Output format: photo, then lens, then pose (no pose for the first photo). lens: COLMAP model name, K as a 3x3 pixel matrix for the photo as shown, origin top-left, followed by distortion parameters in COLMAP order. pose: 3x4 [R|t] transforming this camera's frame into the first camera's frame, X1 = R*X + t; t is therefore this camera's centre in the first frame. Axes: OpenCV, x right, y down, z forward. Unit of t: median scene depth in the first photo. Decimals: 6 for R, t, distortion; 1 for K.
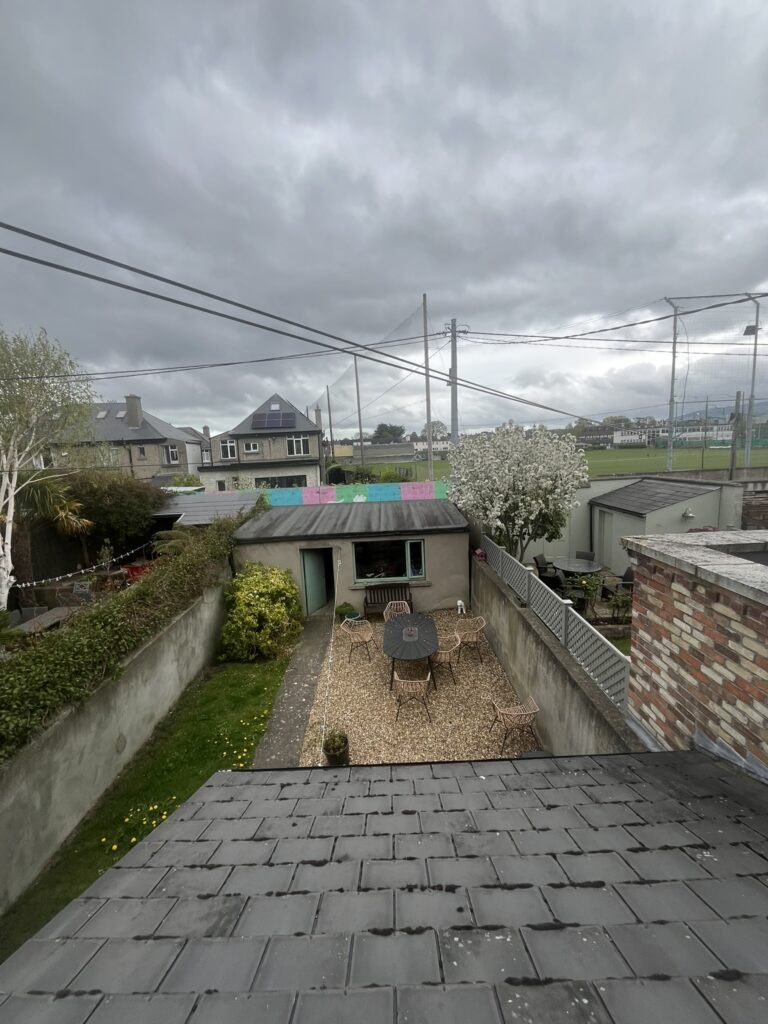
lens RADIAL K [[419.6, 0, 381.2], [0, 419.6, 510.1], [0, 0, 1]] dist [-0.001751, -0.001203]
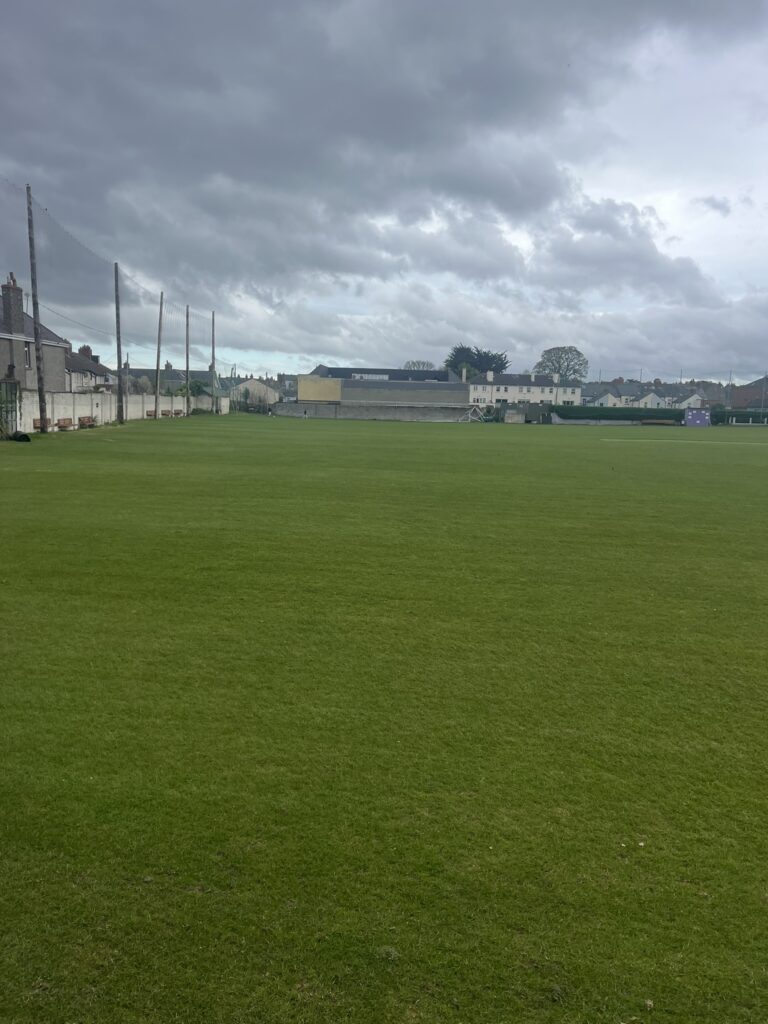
lens RADIAL K [[781.2, 0, 382.2], [0, 781.2, 518.1], [0, 0, 1]] dist [0.076747, -0.103526]
pose [[0.982484, 0.102689, -0.155500, 0.081927], [-0.101670, 0.994712, 0.014510, -0.006706], [0.156168, 0.001553, 0.987729, 0.074169]]
